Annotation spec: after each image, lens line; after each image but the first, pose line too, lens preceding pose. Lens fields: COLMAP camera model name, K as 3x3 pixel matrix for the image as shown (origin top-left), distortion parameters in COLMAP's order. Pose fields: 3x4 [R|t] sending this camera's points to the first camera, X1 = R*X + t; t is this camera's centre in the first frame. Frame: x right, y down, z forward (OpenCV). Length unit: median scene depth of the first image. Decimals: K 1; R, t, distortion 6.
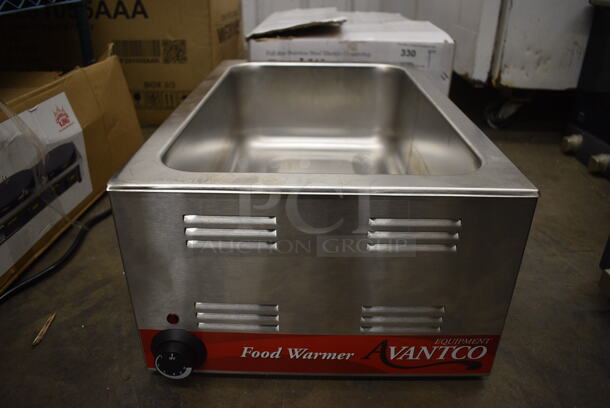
lens RADIAL K [[468.1, 0, 305.0], [0, 468.1, 204.0], [0, 0, 1]] dist [-0.098034, 0.010725]
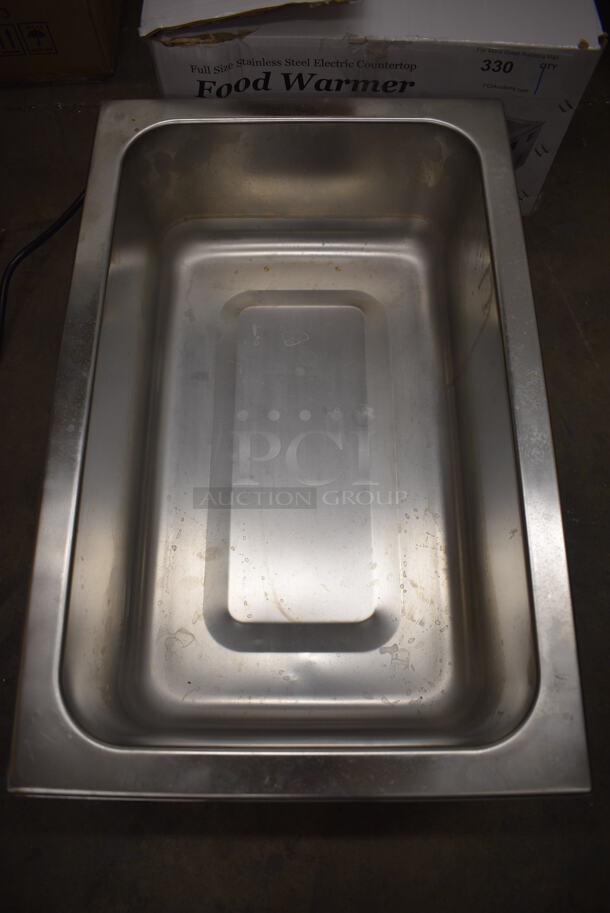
lens RADIAL K [[700.6, 0, 305.0], [0, 700.6, 456.5], [0, 0, 1]] dist [-0.098034, 0.010725]
pose [[0.999779, -0.019485, -0.007896, 0.036493], [0.019736, 0.740384, 0.671894, -0.617631], [-0.007245, -0.671902, 0.740605, 0.297959]]
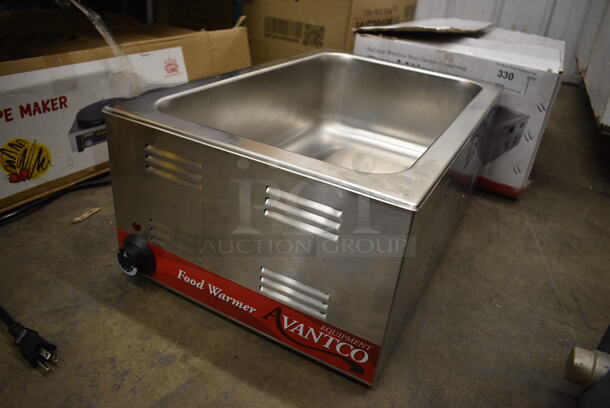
lens RADIAL K [[468.1, 0, 305.0], [0, 468.1, 204.0], [0, 0, 1]] dist [-0.098034, 0.010725]
pose [[0.882797, 0.290938, -0.368815, 0.352655], [-0.291315, 0.954984, 0.056041, -0.009659], [0.368517, 0.057969, 0.927812, -0.003013]]
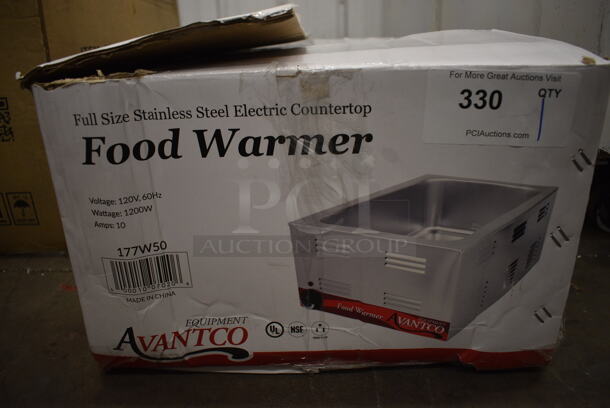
lens RADIAL K [[468.1, 0, 305.0], [0, 468.1, 204.0], [0, 0, 1]] dist [-0.098034, 0.010725]
pose [[0.999074, -0.039990, -0.015873, 0.121160], [0.038010, 0.993218, -0.109875, -0.272669], [0.020159, 0.109170, 0.993819, 0.835577]]
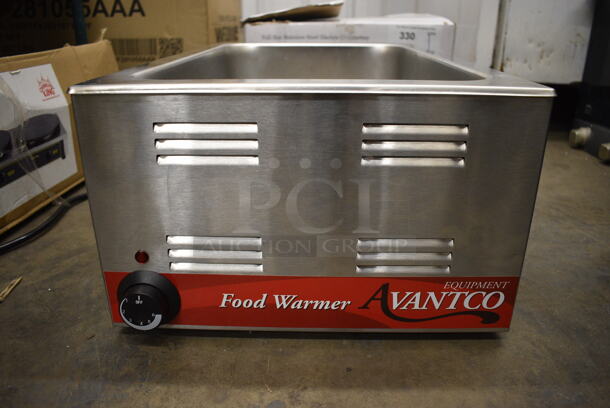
lens RADIAL K [[468.1, 0, 305.0], [0, 468.1, 204.0], [0, 0, 1]] dist [-0.098034, 0.010725]
pose [[0.999948, -0.003828, -0.009401, 0.019545], [0.002969, 0.995958, -0.089773, 0.141696], [0.009706, 0.089740, 0.995918, 0.076545]]
